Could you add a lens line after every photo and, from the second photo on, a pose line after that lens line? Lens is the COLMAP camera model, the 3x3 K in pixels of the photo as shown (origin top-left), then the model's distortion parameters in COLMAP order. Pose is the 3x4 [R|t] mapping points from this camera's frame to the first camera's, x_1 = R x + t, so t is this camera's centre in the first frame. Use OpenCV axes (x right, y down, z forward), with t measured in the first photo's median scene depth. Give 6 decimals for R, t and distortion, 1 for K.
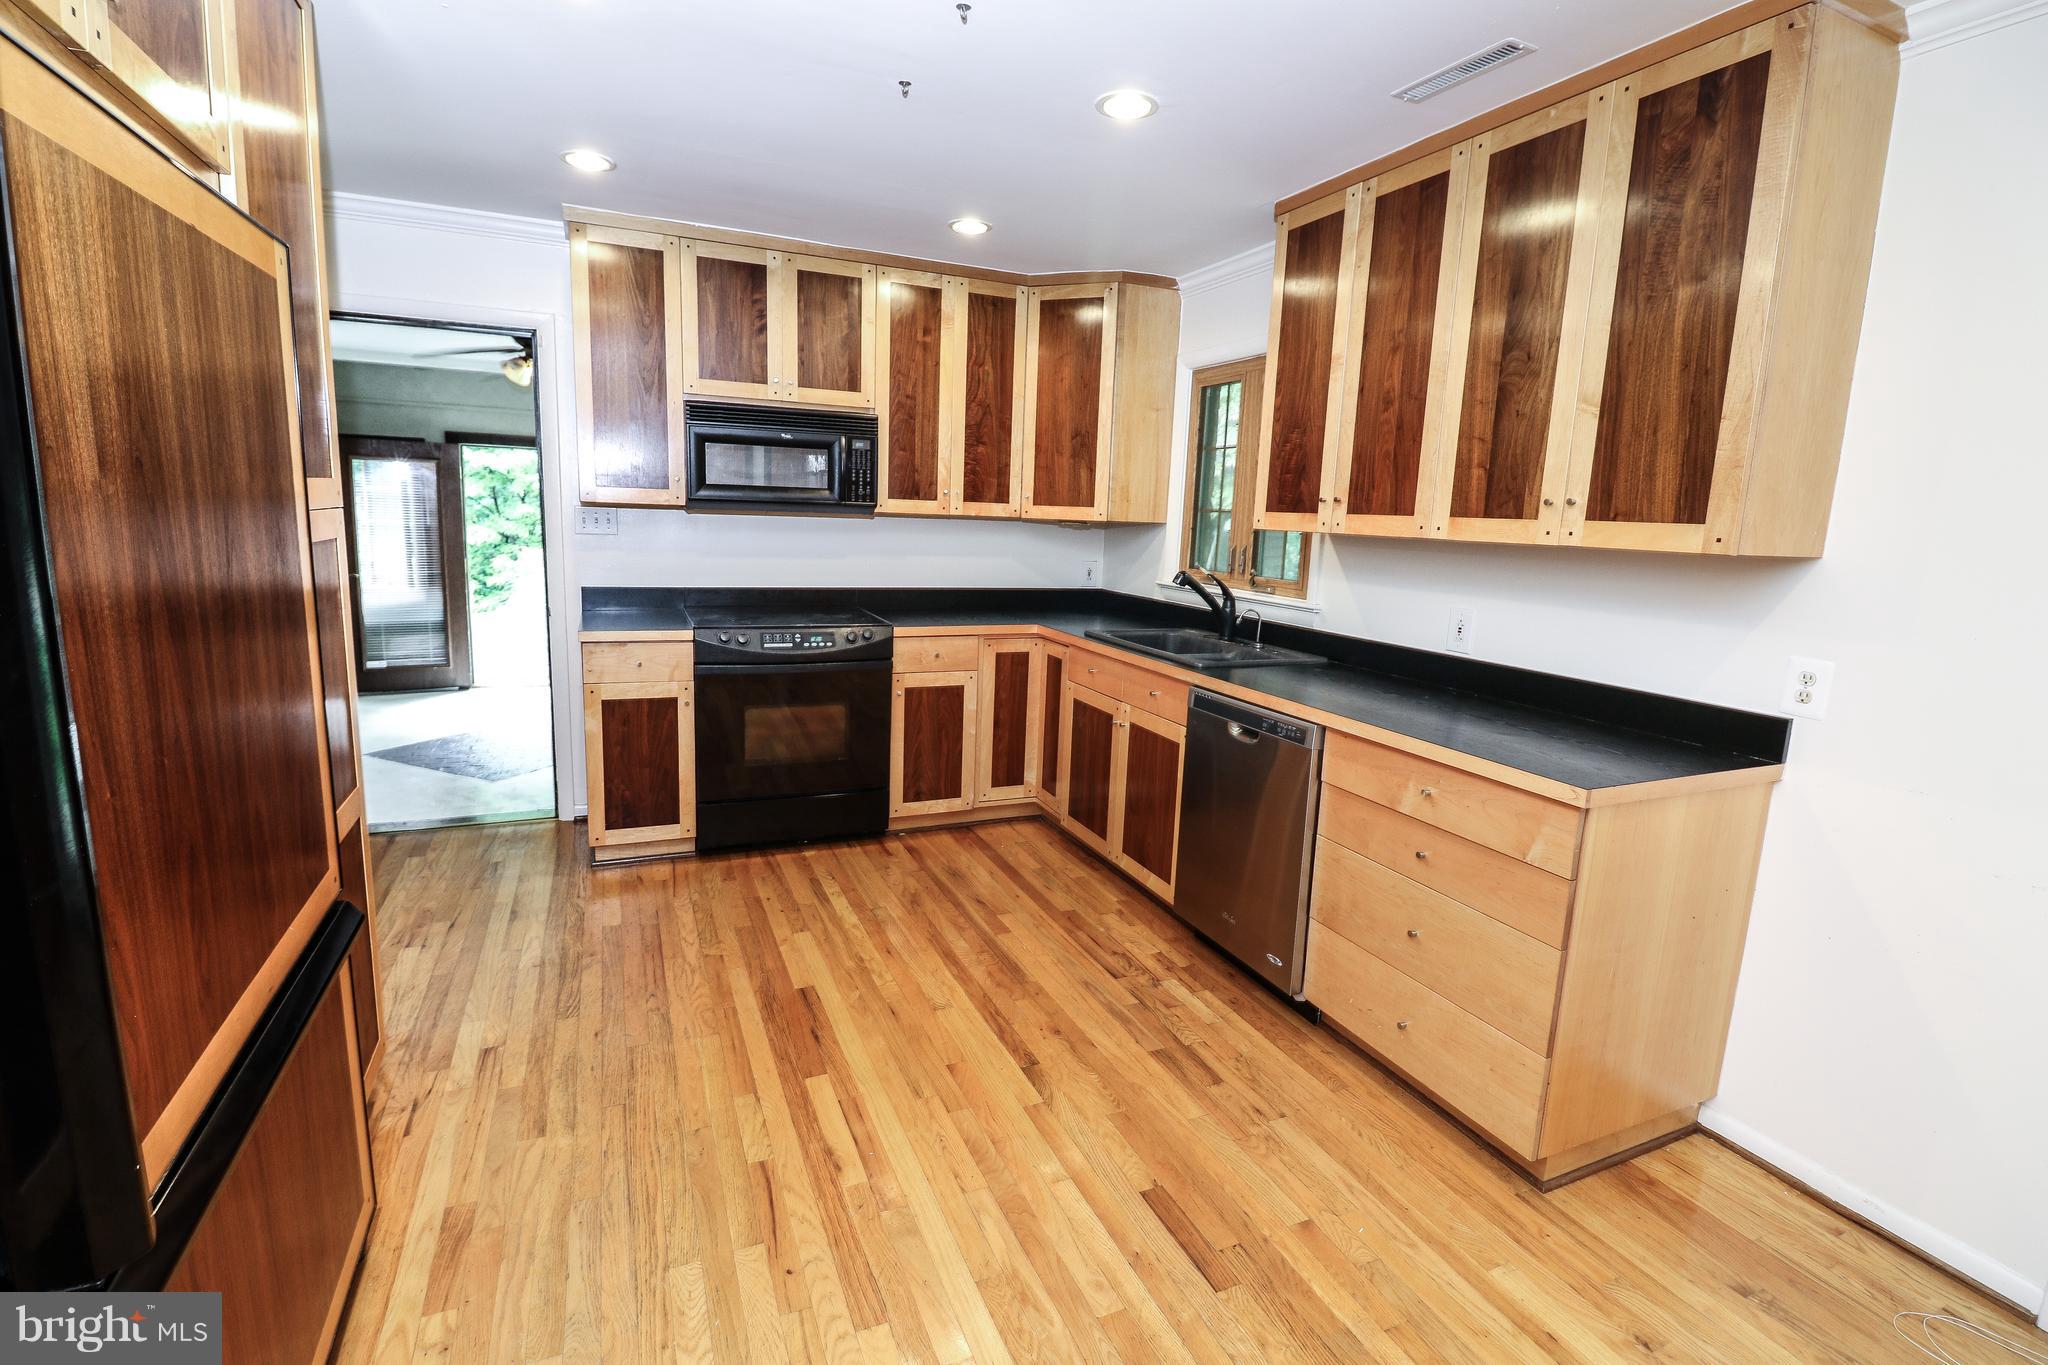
lens RADIAL K [[939.1, 0, 1026.7], [0, 939.1, 662.2], [0, 0, 1]] dist [-0.010526, -0.007102]
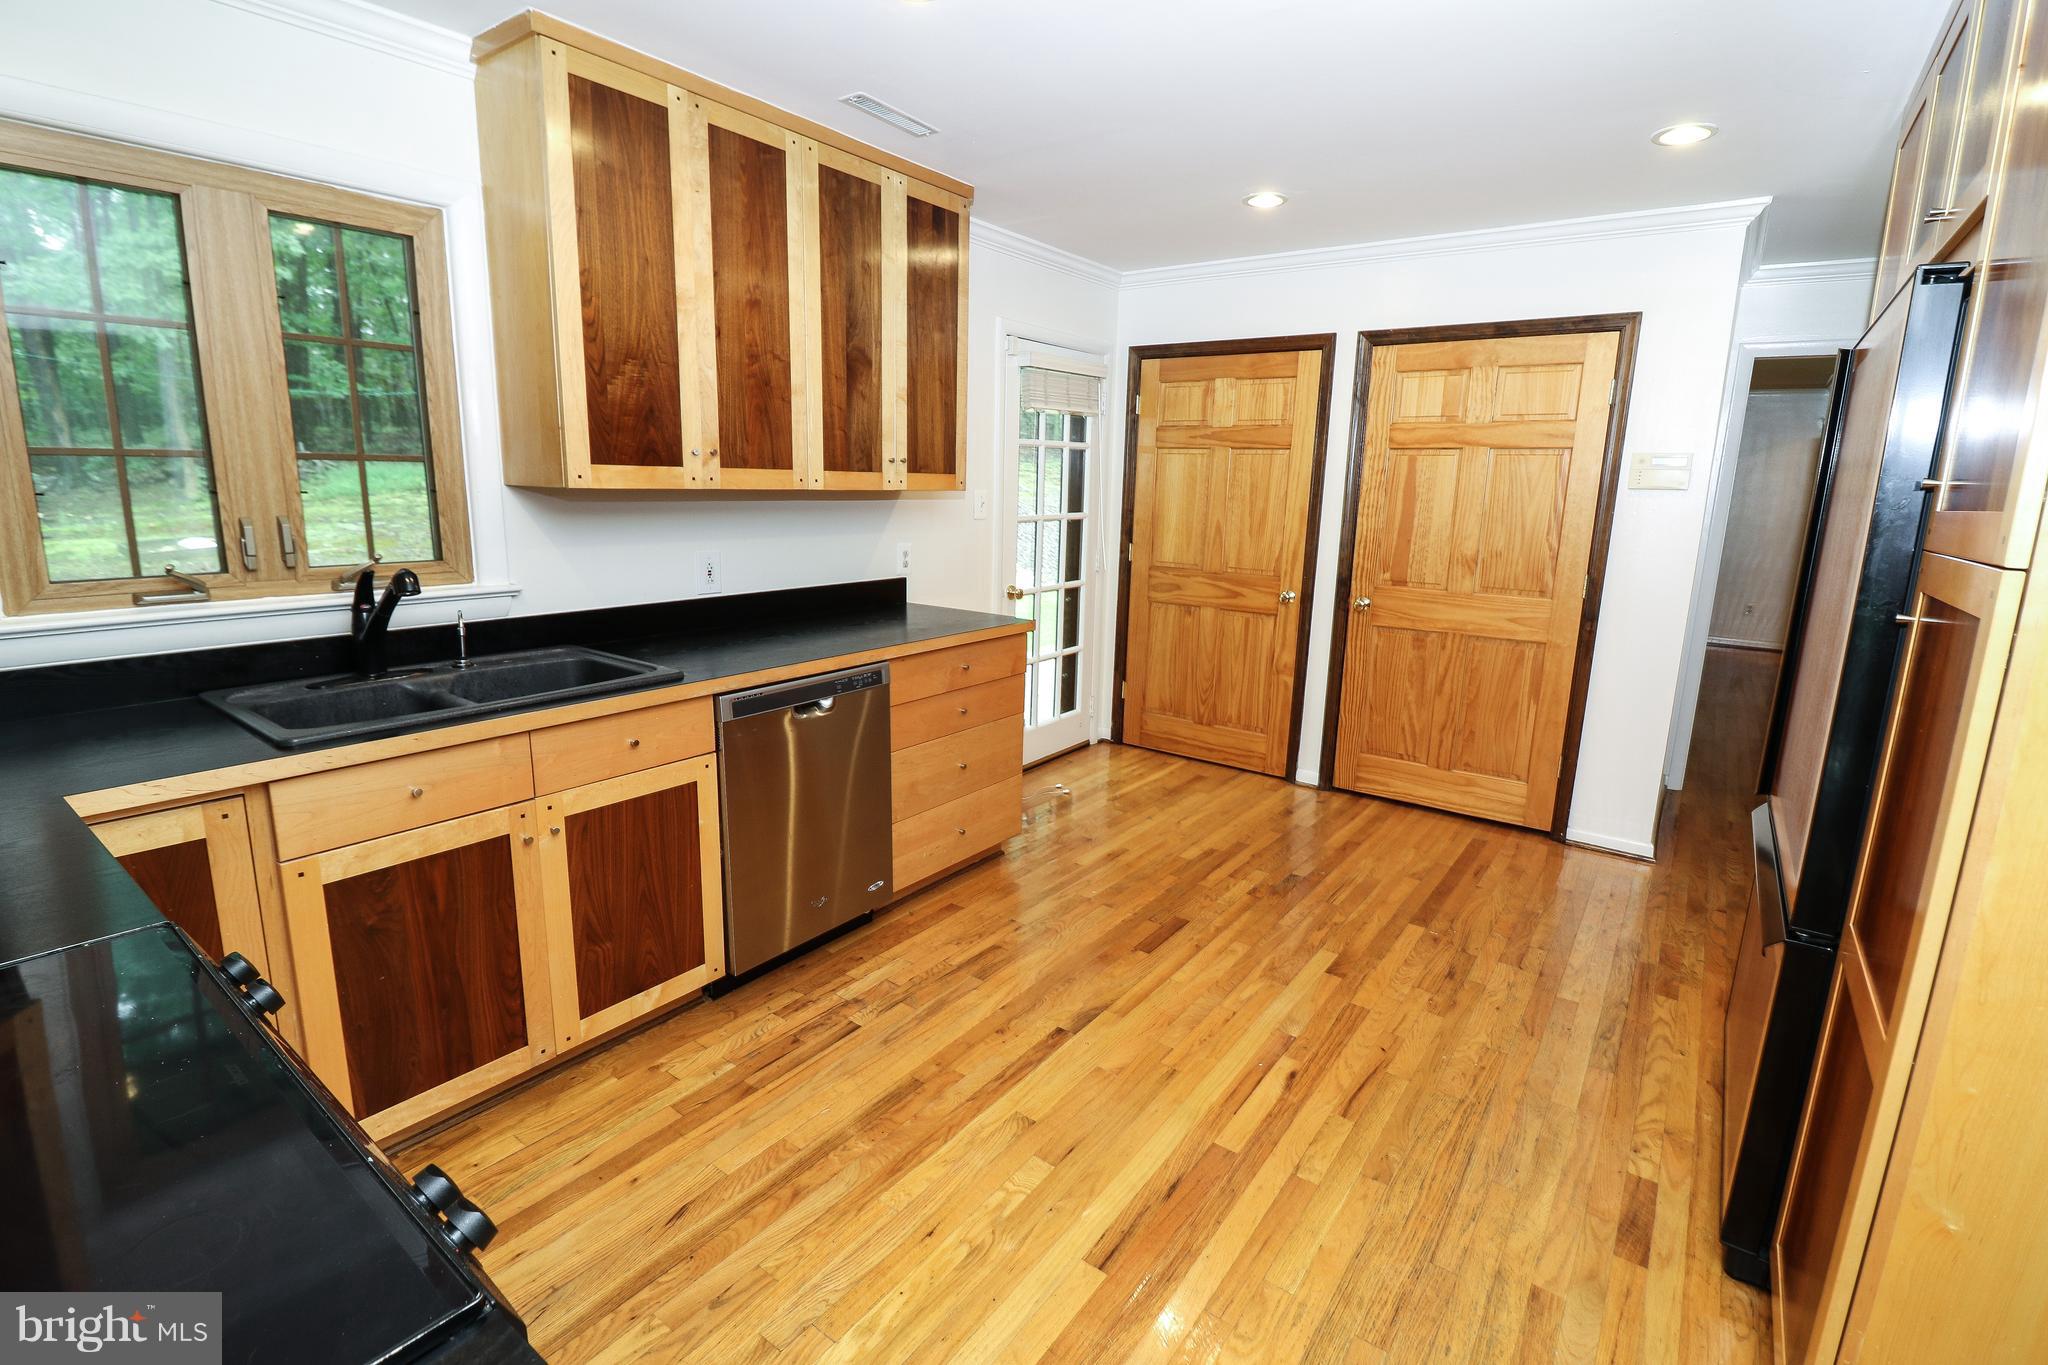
lens RADIAL K [[939.1, 0, 1016.1], [0, 939.1, 666.1], [0, 0, 1]] dist [-0.010526, -0.007102]
pose [[-0.489789, -0.217793, 0.844200, -0.693270], [0.098485, 0.948276, 0.301783, -0.243099], [-0.866261, 0.230951, -0.443005, 1.307038]]
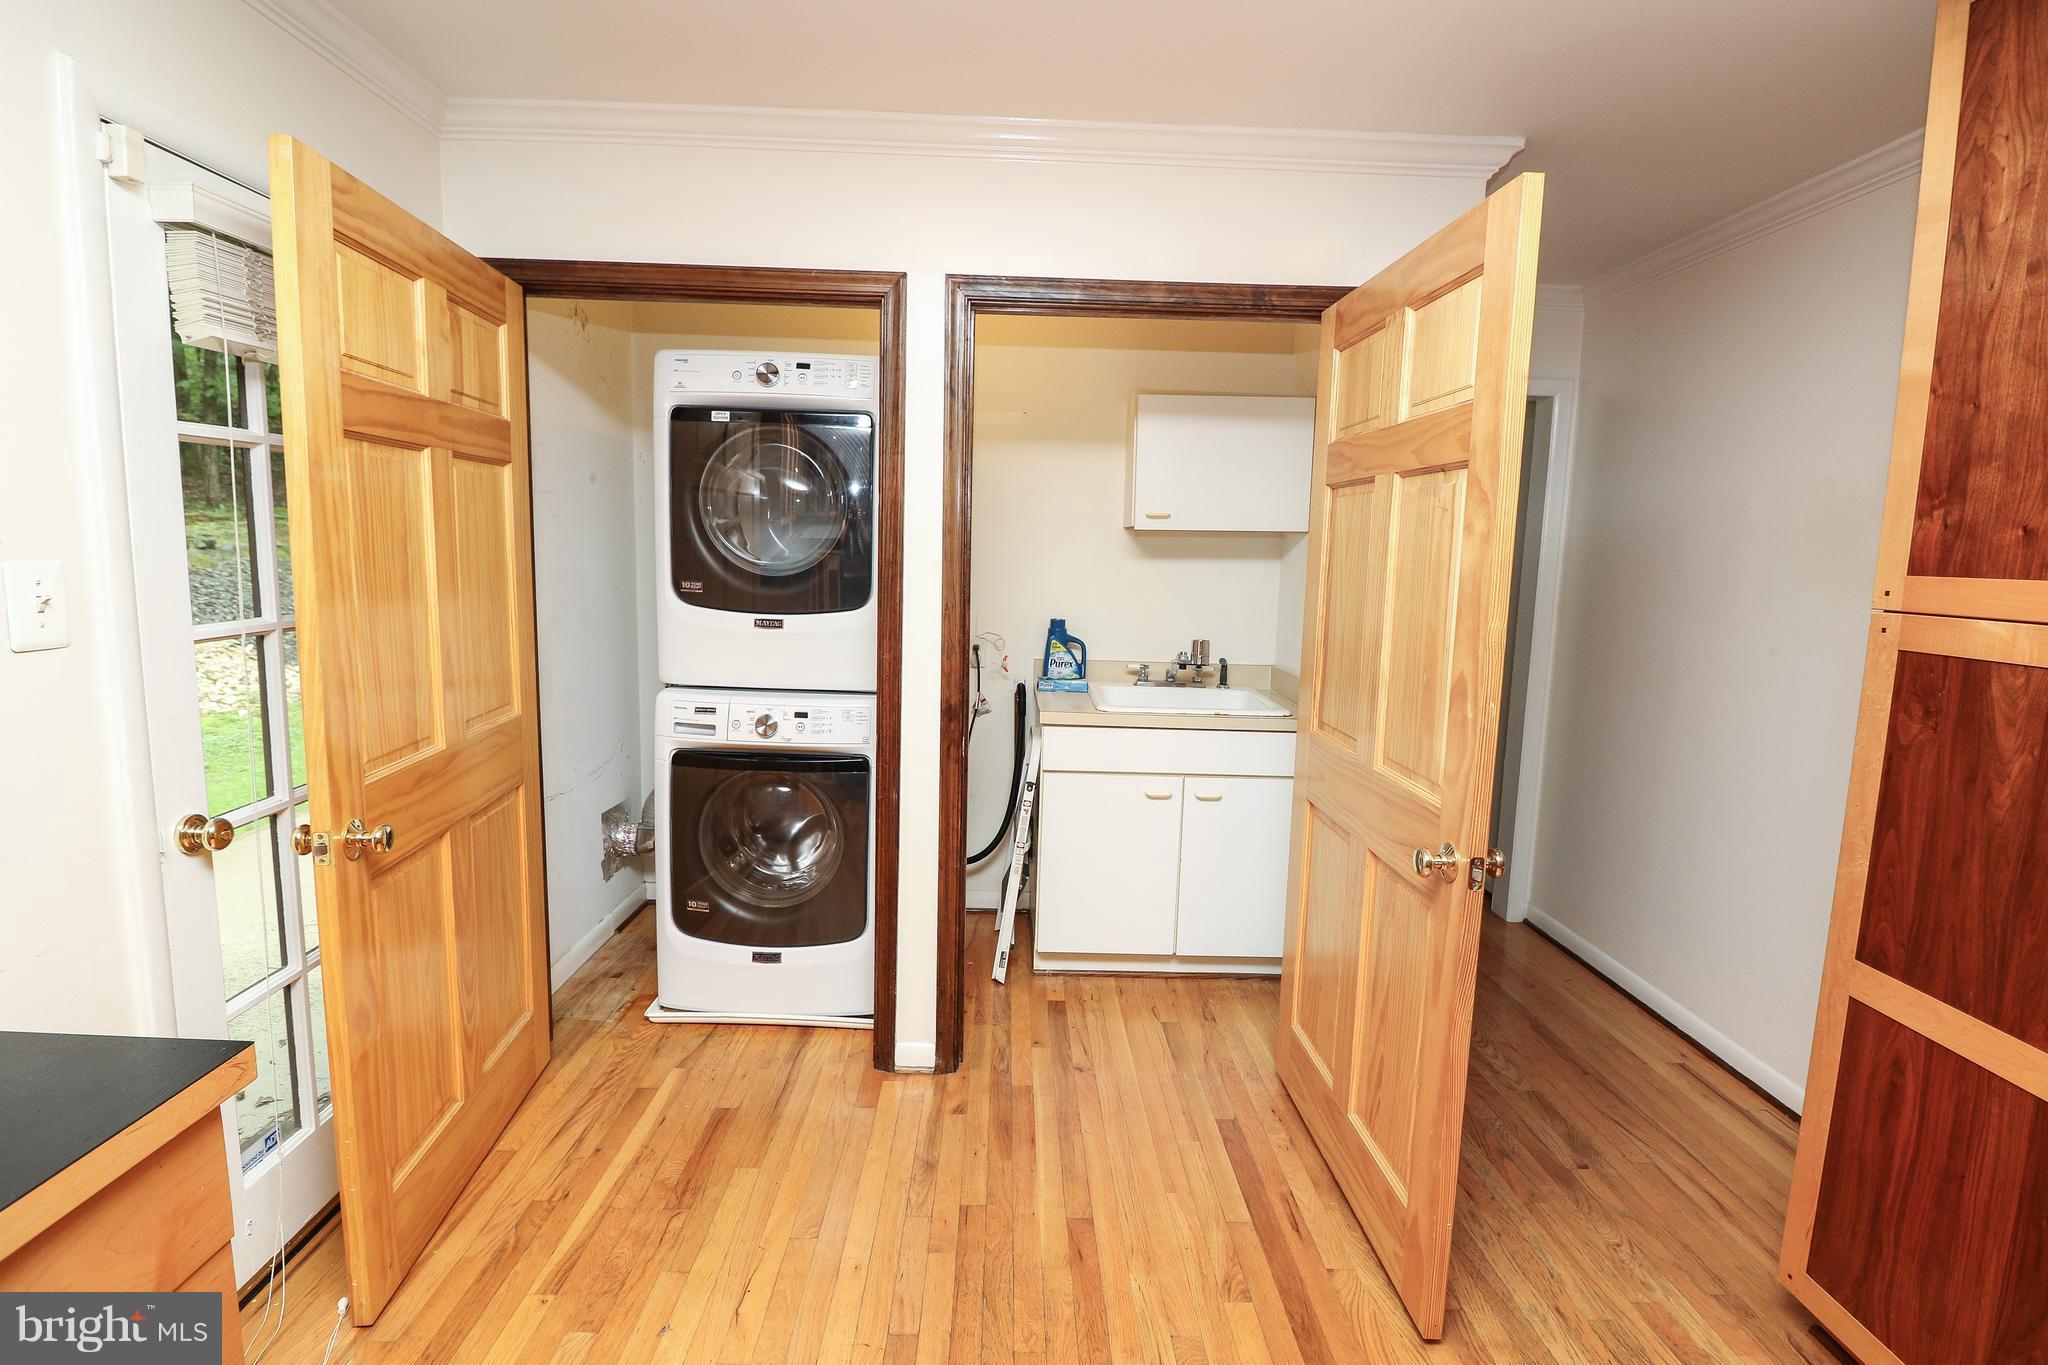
lens RADIAL K [[939.1, 0, 1034.7], [0, 939.1, 677.7], [0, 0, 1]] dist [-0.010526, -0.007102]
pose [[-0.922617, -0.110816, 0.369456, 0.027866], [0.001406, 0.956868, 0.290518, -0.136786], [-0.385715, 0.268556, -0.882667, 0.833680]]
